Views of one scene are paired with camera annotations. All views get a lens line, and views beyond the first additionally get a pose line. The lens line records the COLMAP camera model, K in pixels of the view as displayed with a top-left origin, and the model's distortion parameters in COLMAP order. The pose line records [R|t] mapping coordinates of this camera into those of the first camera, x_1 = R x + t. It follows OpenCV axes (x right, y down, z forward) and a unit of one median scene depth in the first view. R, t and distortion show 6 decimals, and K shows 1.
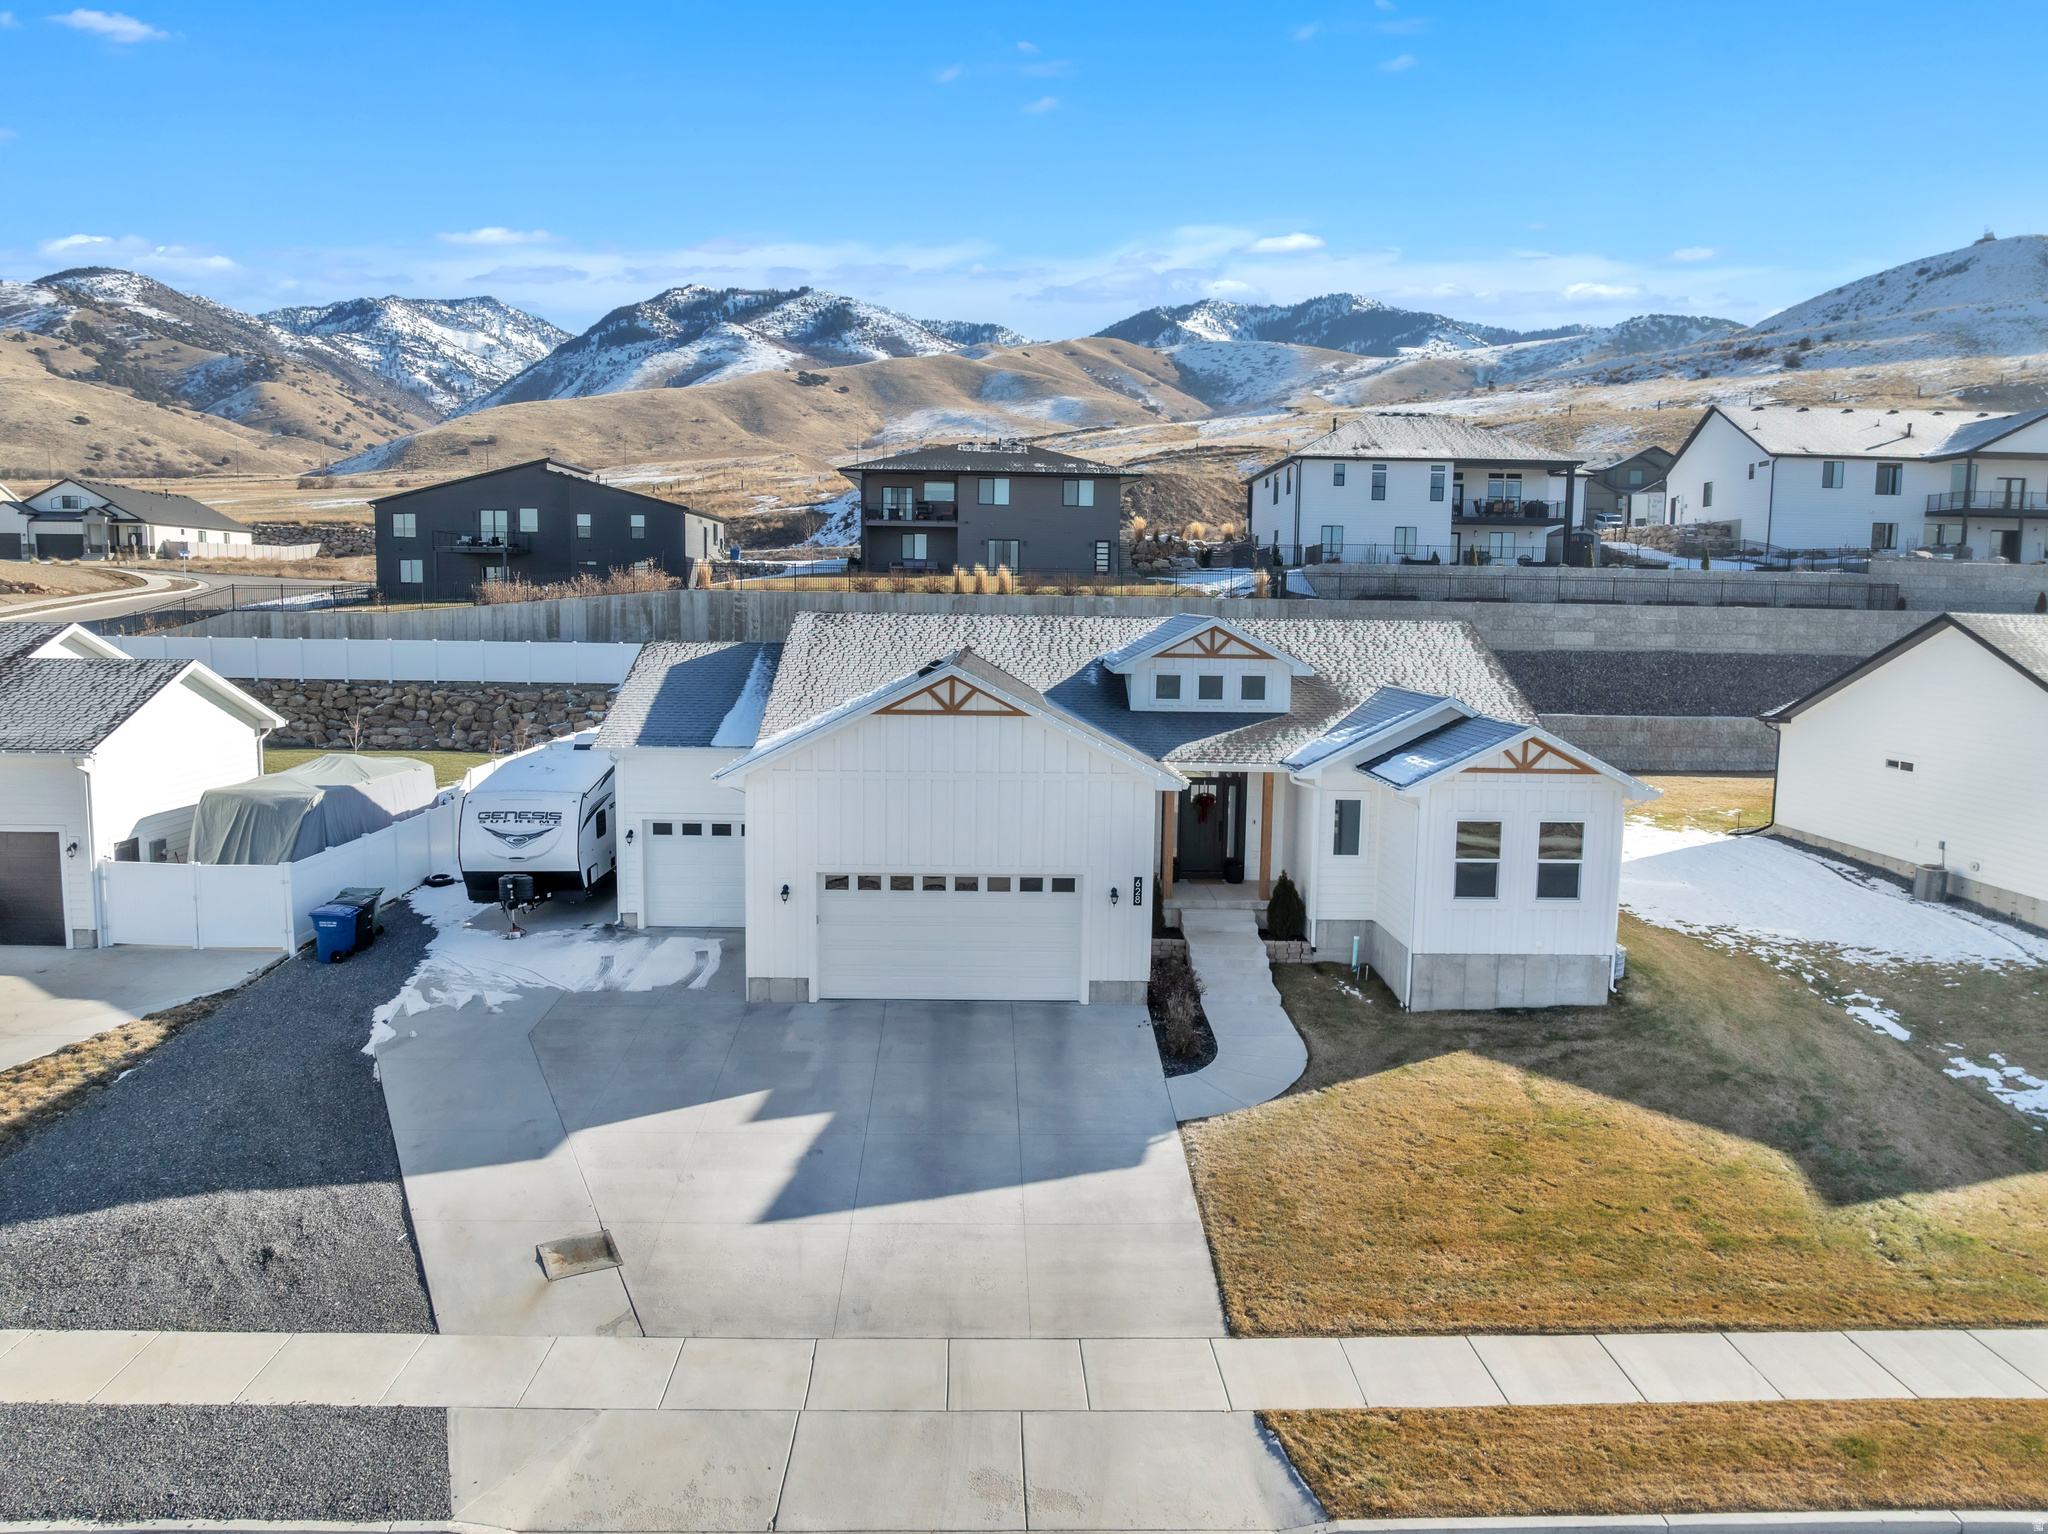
lens RADIAL K [[1447.2, 0, 1021.9], [0, 1447.2, 761.0], [0, 0, 1]] dist [-0.044896, 0.012842]
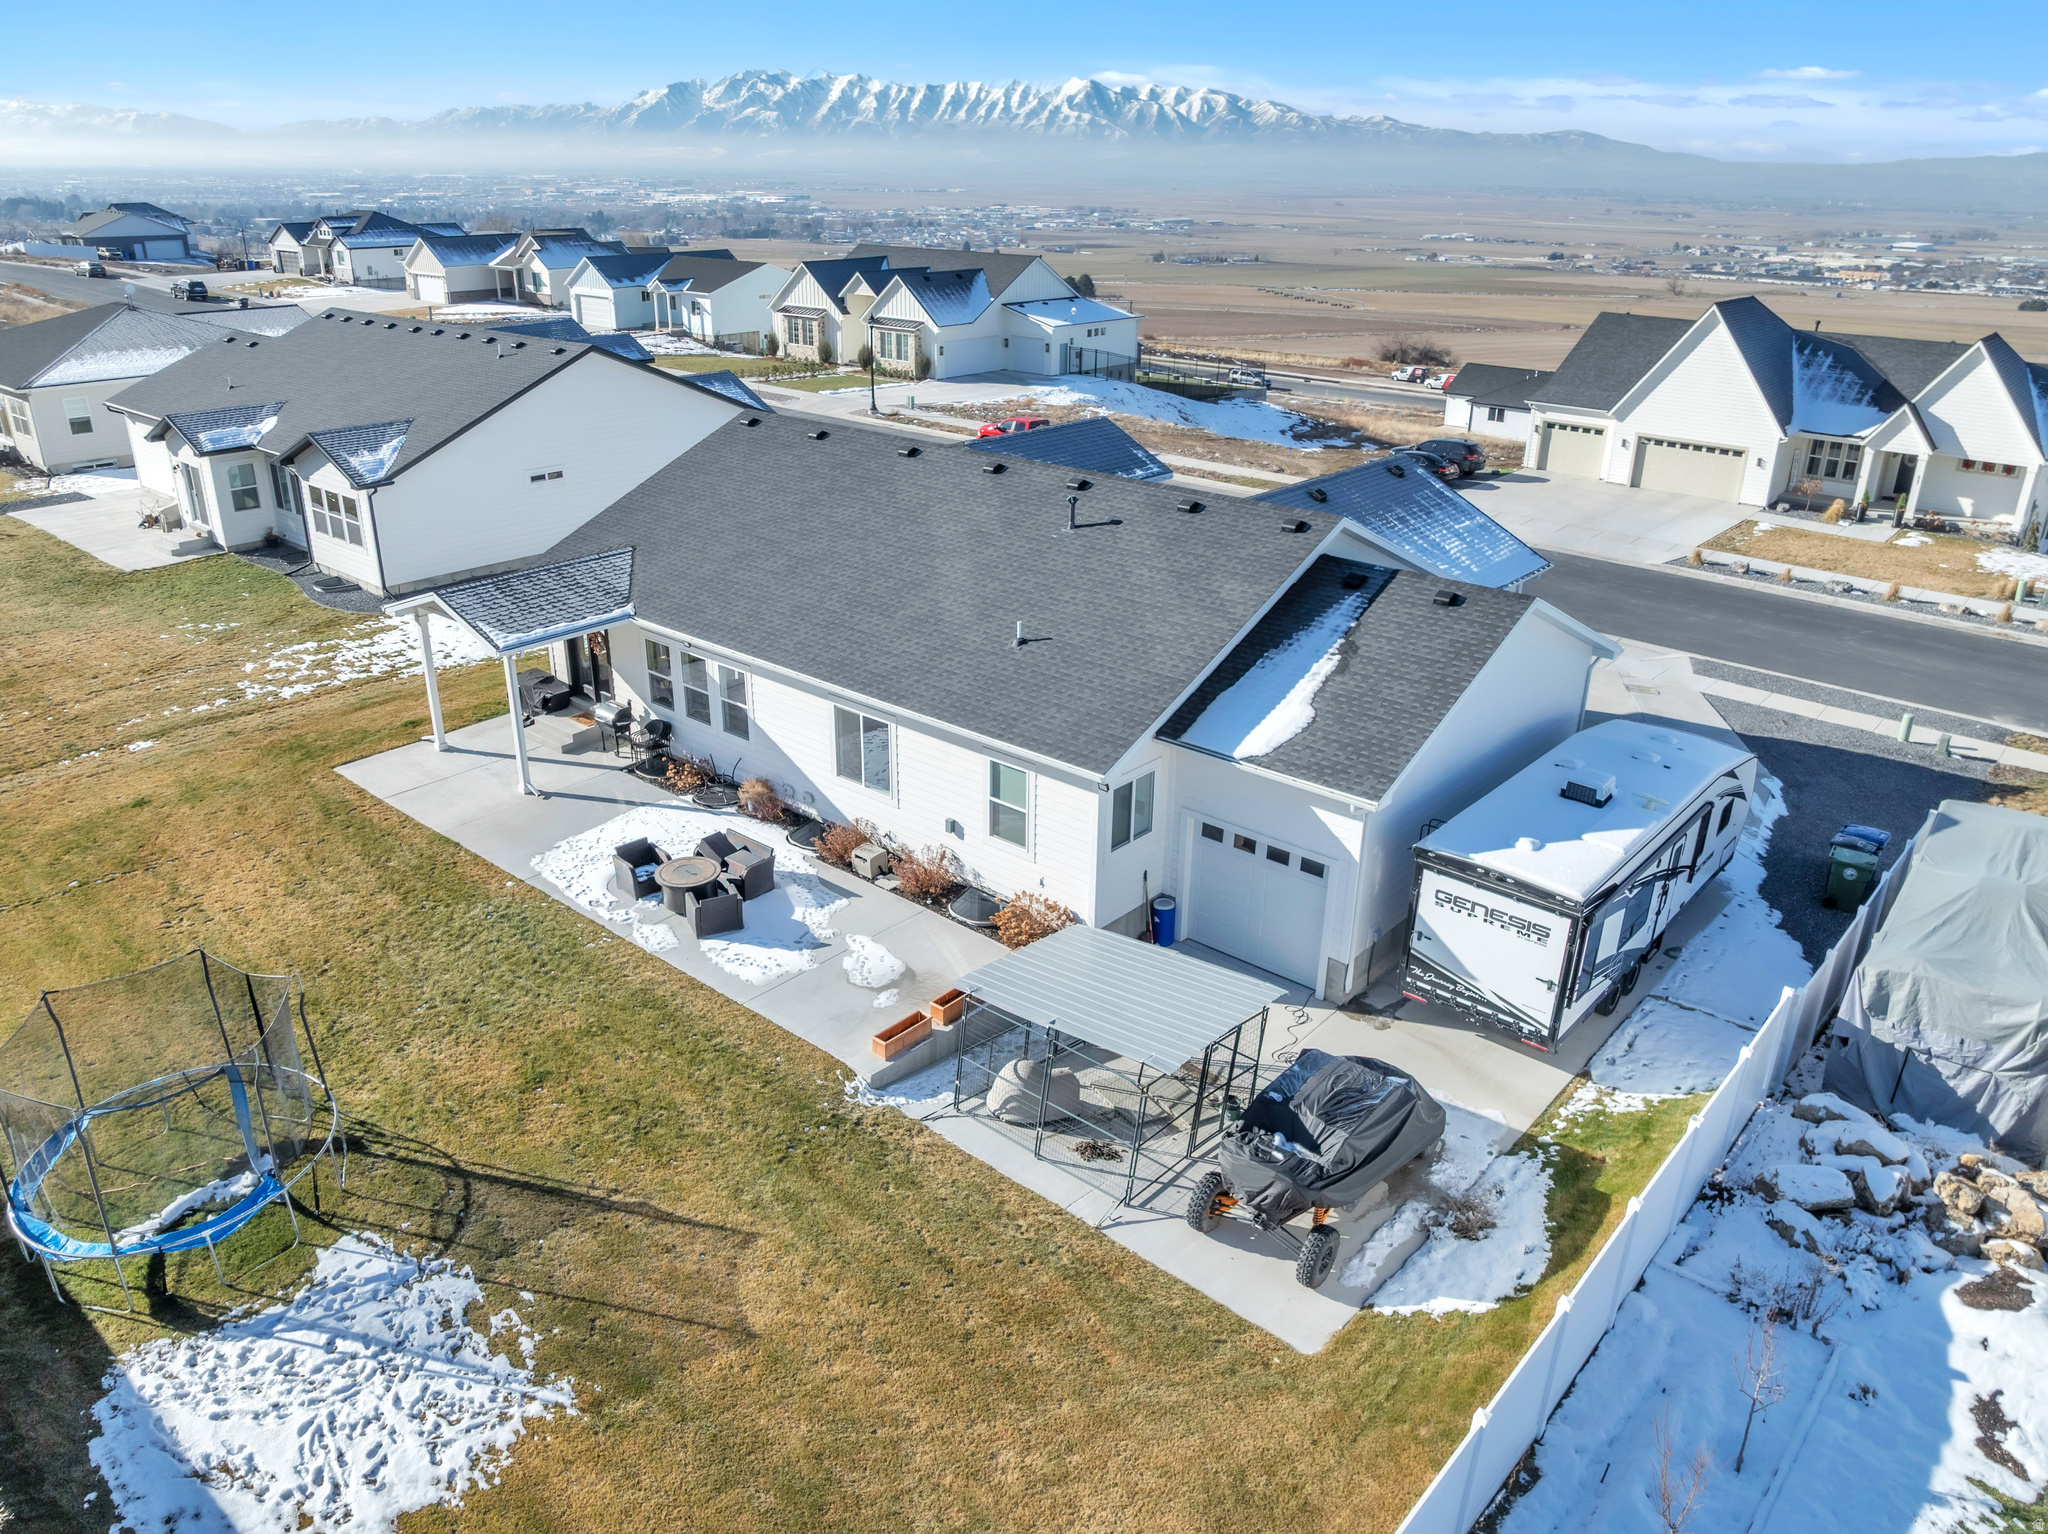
lens RADIAL K [[1447.2, 0, 1027.2], [0, 1447.2, 771.6], [0, 0, 1]] dist [-0.044896, 0.012842]
pose [[-0.742728, -0.287605, 0.604680, -0.587063], [0.047281, 0.878276, 0.475811, -0.394268], [-0.667922, 0.381988, -0.638722, 1.850413]]
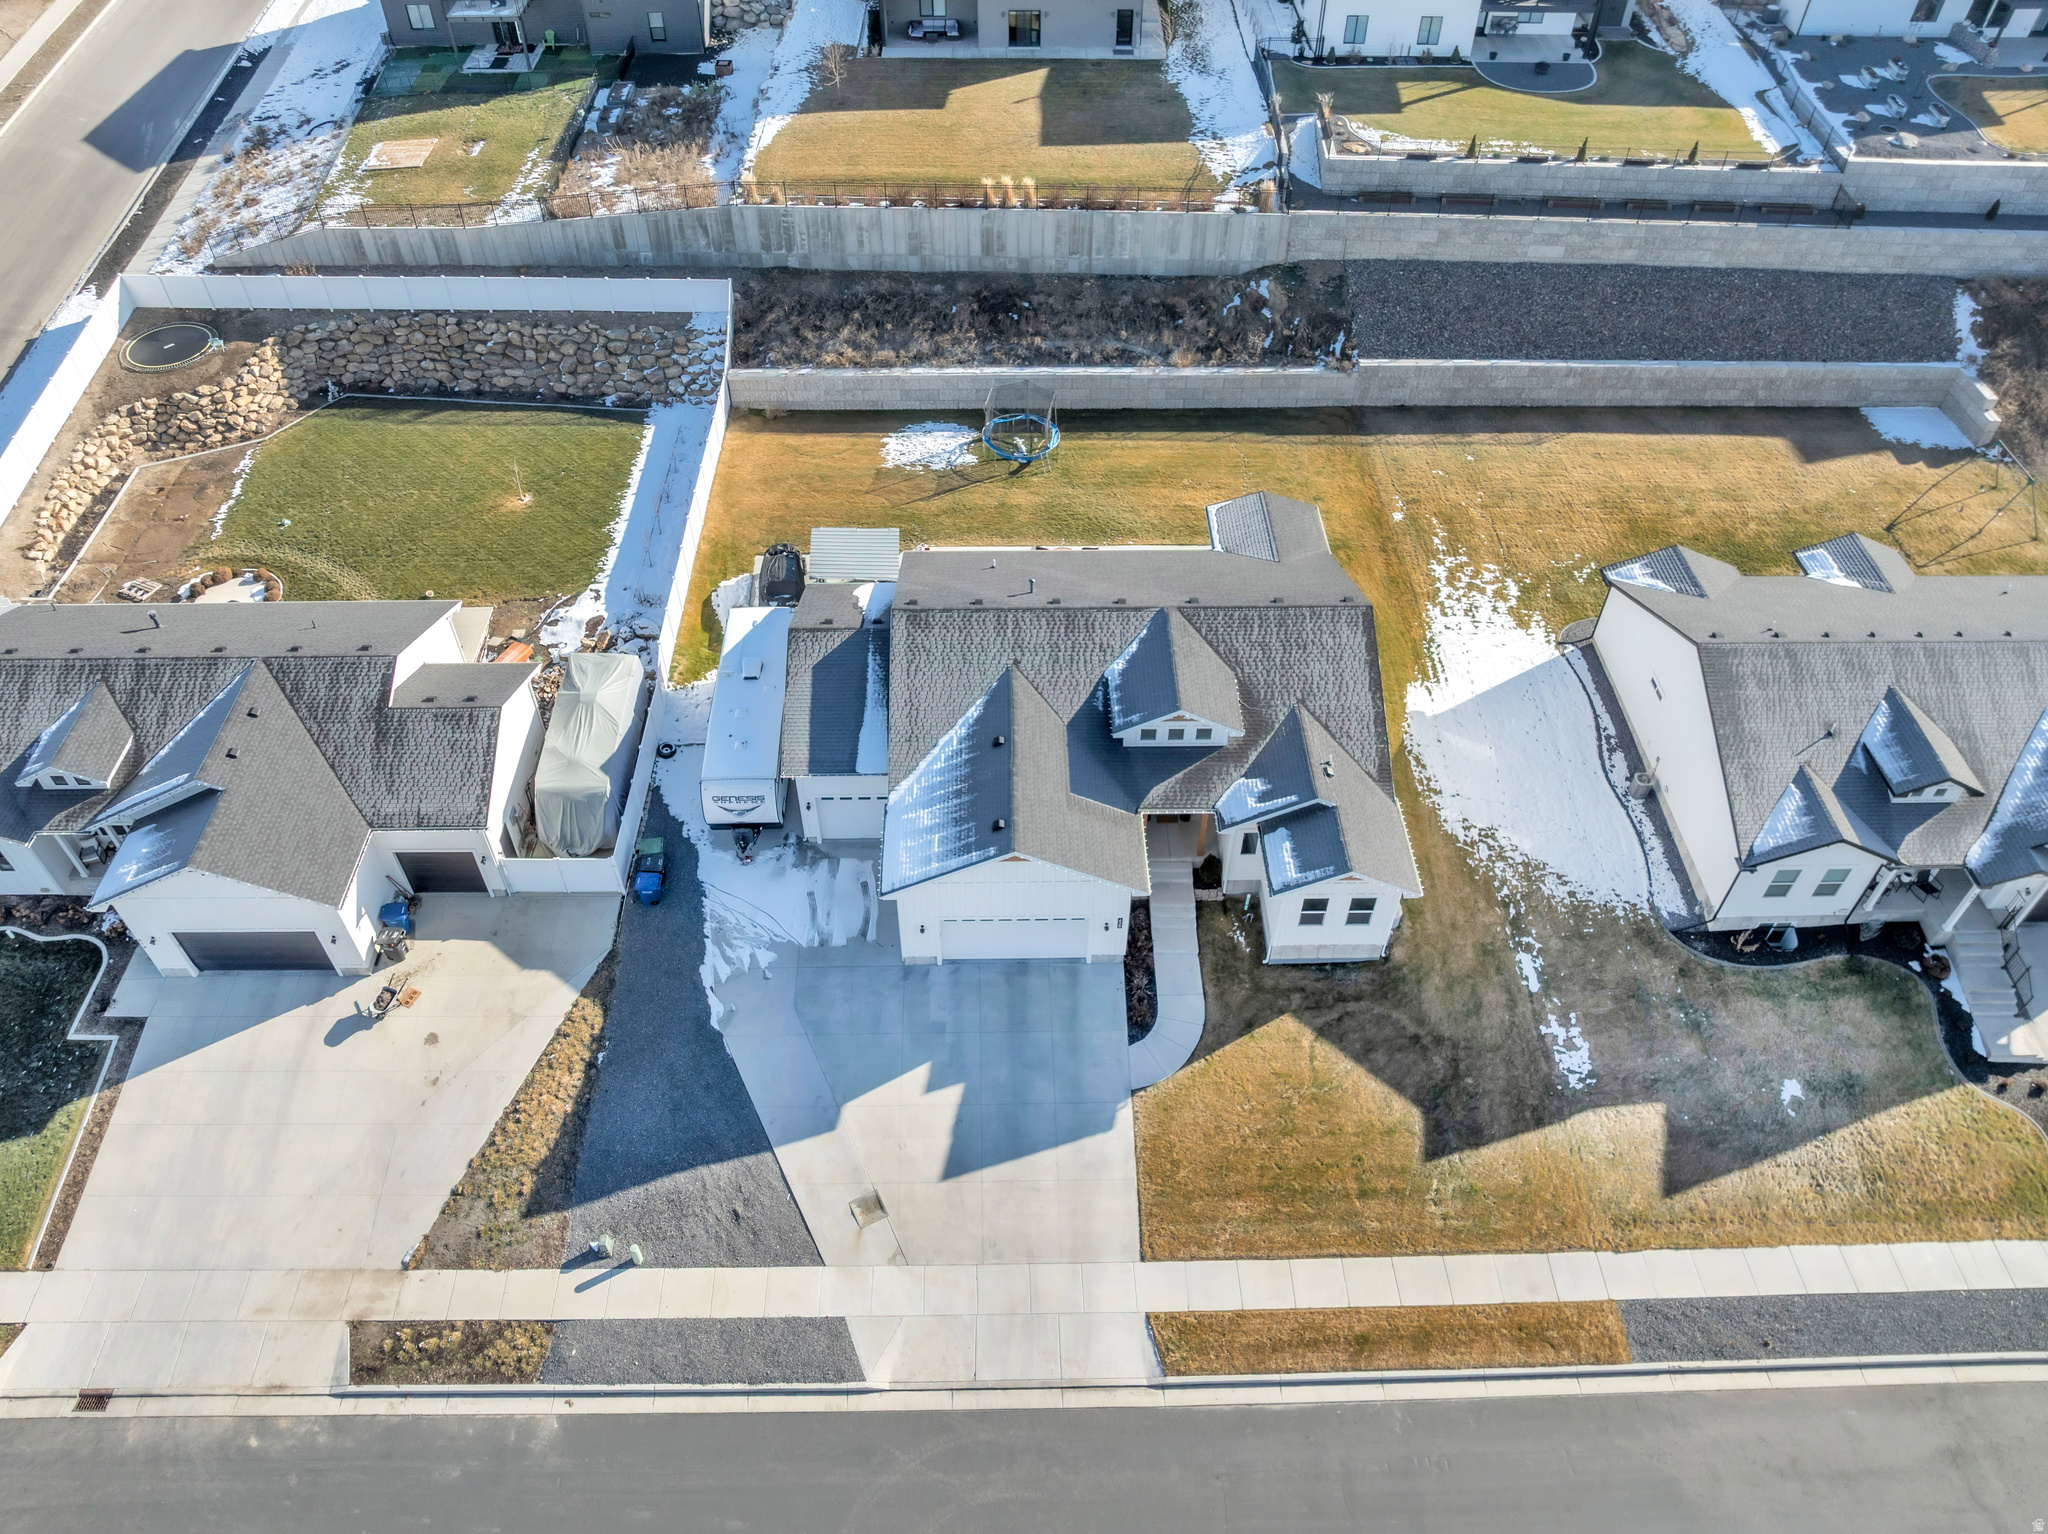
lens RADIAL K [[1447.2, 0, 1019.4], [0, 1447.2, 762.9], [0, 0, 1]] dist [-0.044896, 0.012842]
pose [[0.999920, -0.004448, -0.011828, -0.018133], [0.010970, 0.770224, 0.637679, -1.008884], [0.006274, -0.637757, 0.770212, -0.204288]]
